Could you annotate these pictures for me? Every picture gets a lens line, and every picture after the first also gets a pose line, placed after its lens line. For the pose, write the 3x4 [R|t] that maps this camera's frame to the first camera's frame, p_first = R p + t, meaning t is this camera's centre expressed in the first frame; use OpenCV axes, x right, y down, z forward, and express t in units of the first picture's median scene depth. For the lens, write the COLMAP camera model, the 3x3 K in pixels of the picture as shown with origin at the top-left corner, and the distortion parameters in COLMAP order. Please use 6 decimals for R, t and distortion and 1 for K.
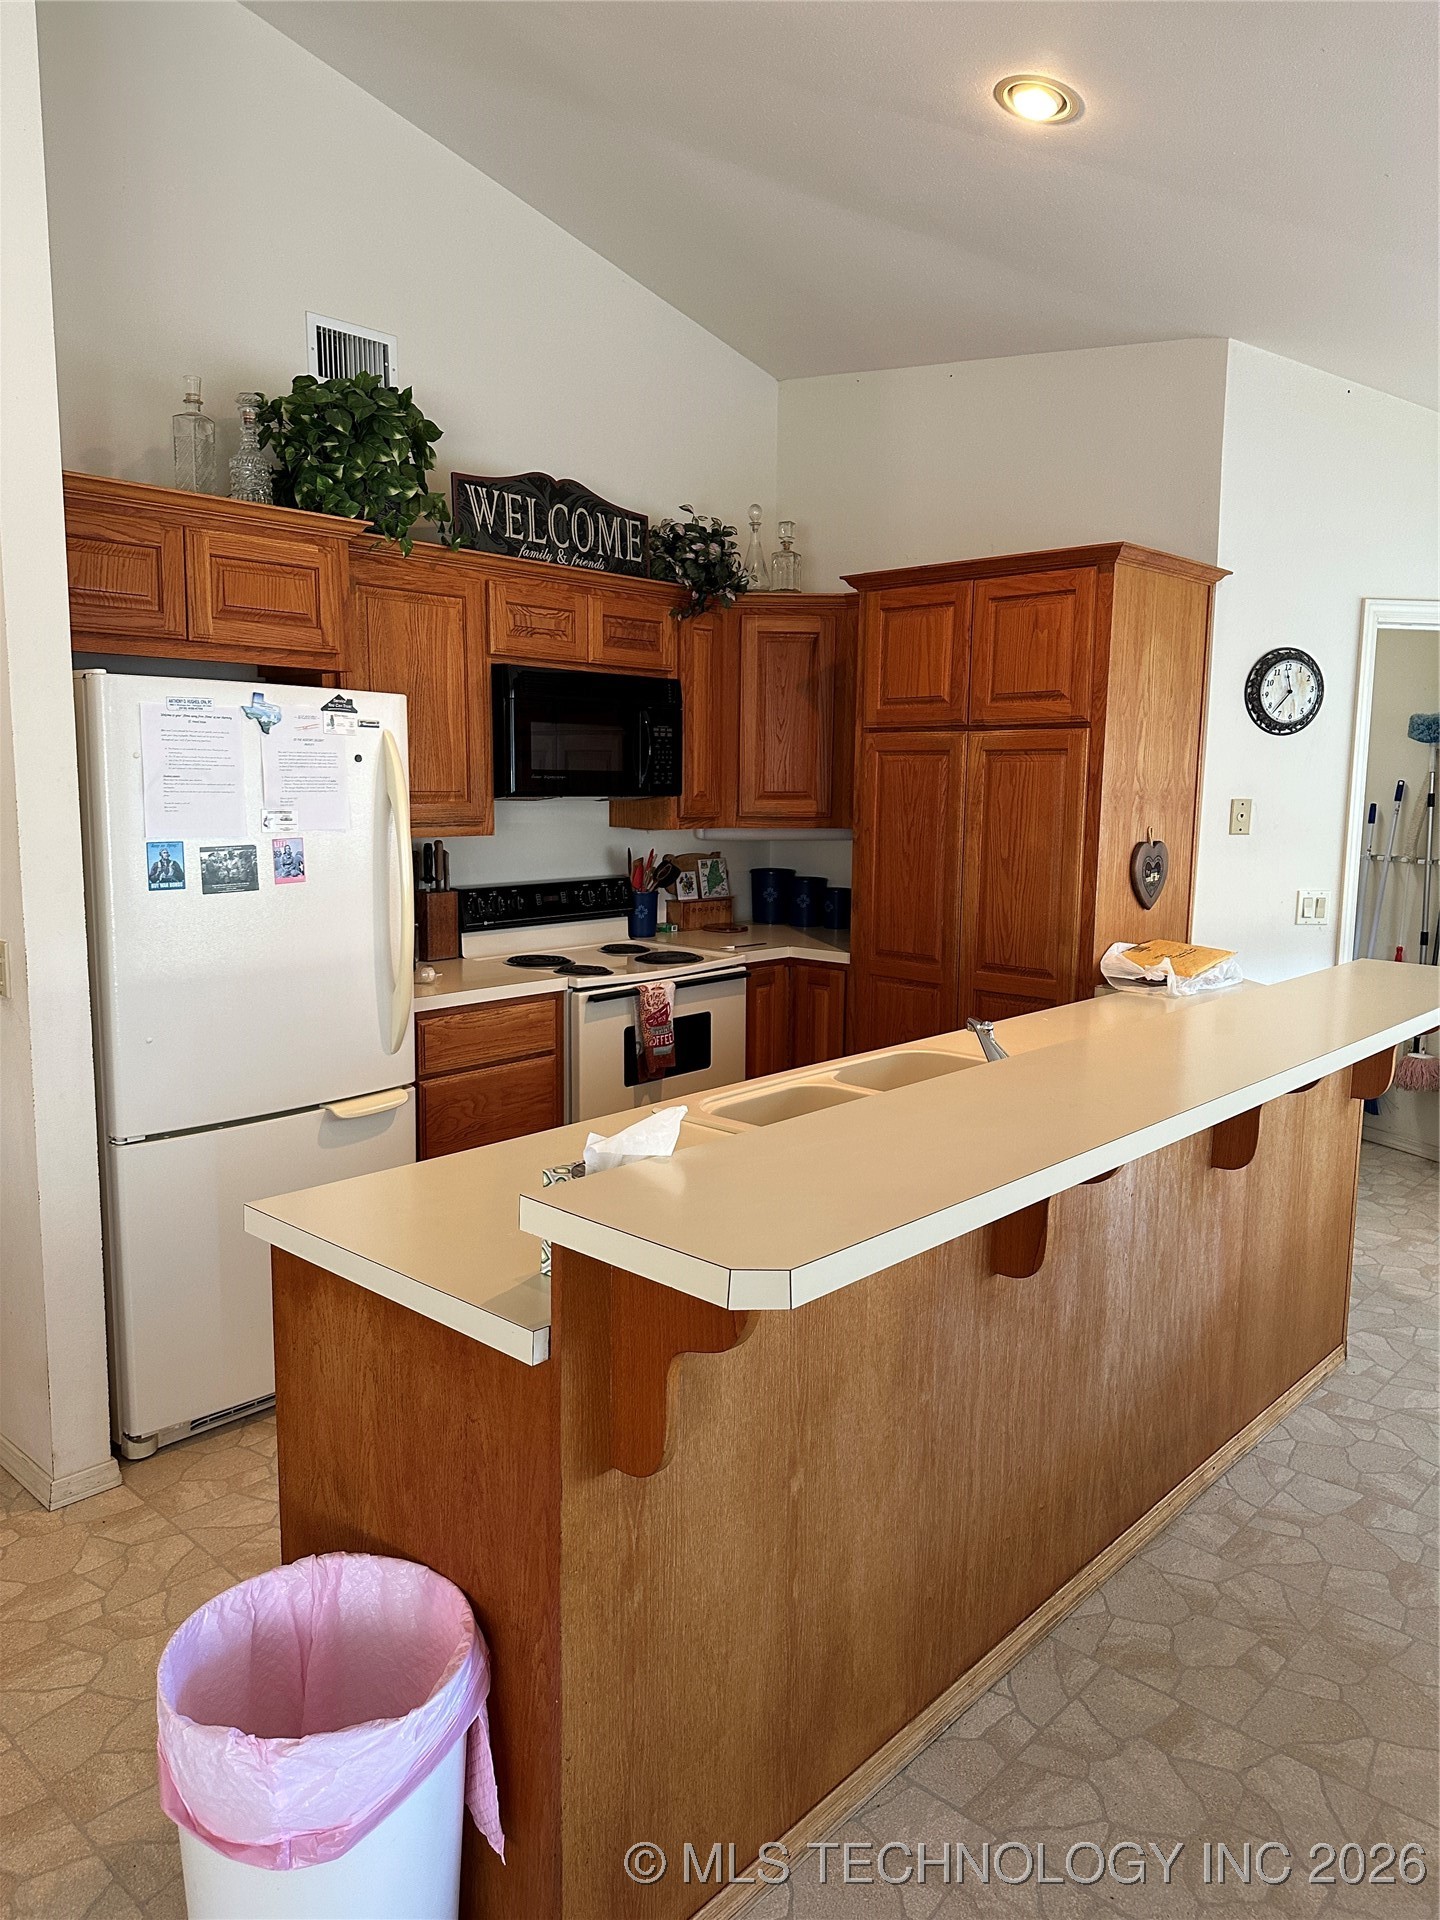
lens RADIAL K [[1344.0, 0, 715.4], [0, 1344.0, 960.7], [0, 0, 1]] dist [0.029435, -0.026051]
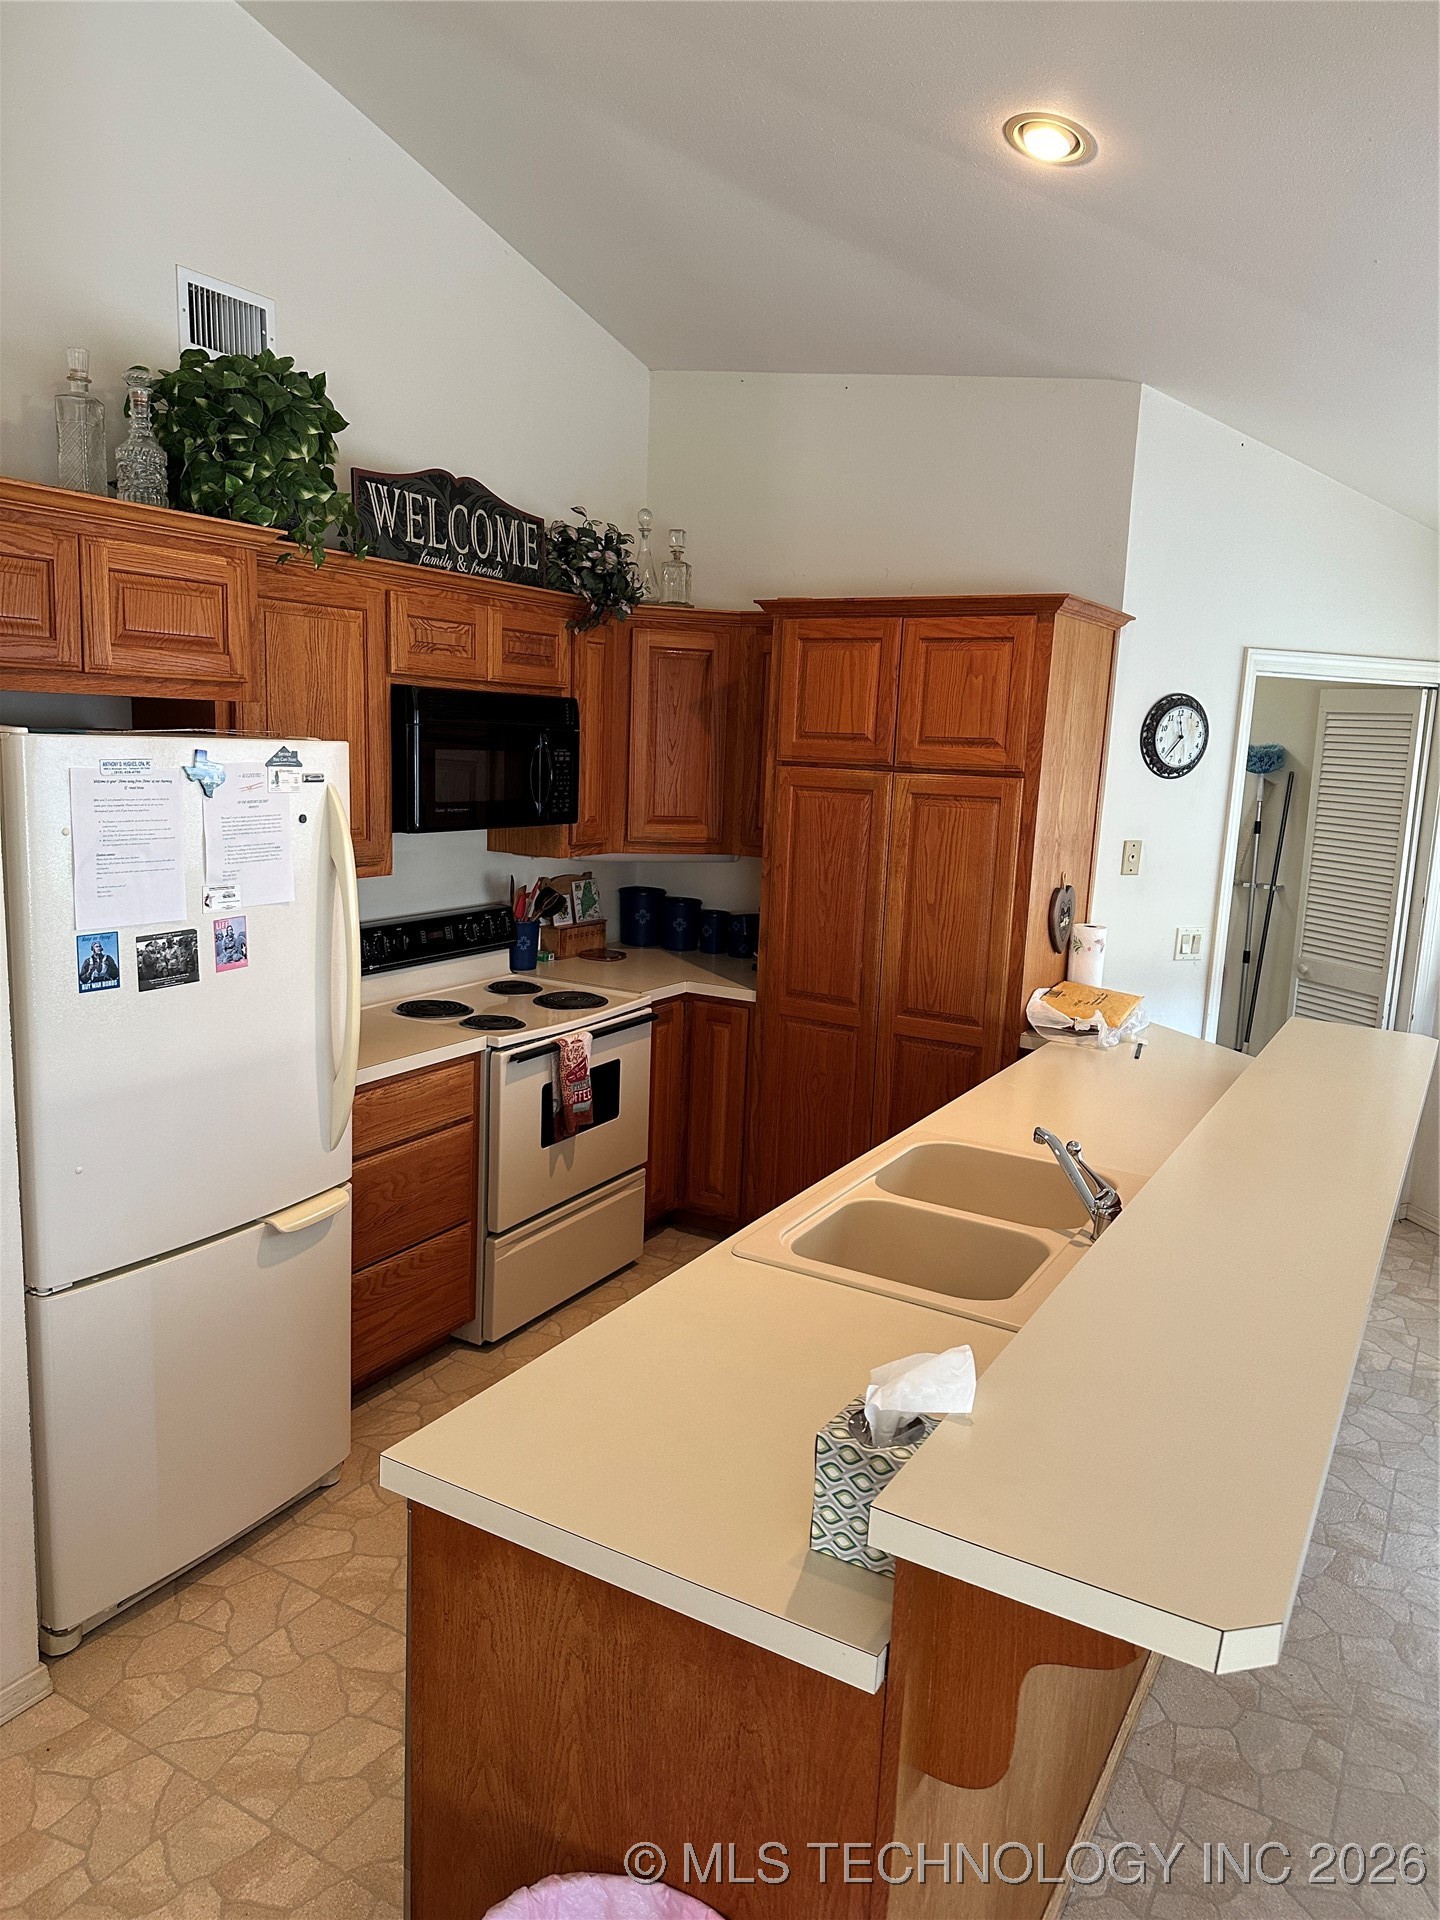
lens RADIAL K [[1344.0, 0, 715.4], [0, 1344.0, 960.7], [0, 0, 1]] dist [0.029435, -0.026051]
pose [[0.974738, -0.008580, 0.223189, -0.160815], [-0.001114, 0.999063, 0.043275, -0.077800], [-0.223351, -0.042430, 0.973814, 0.075669]]
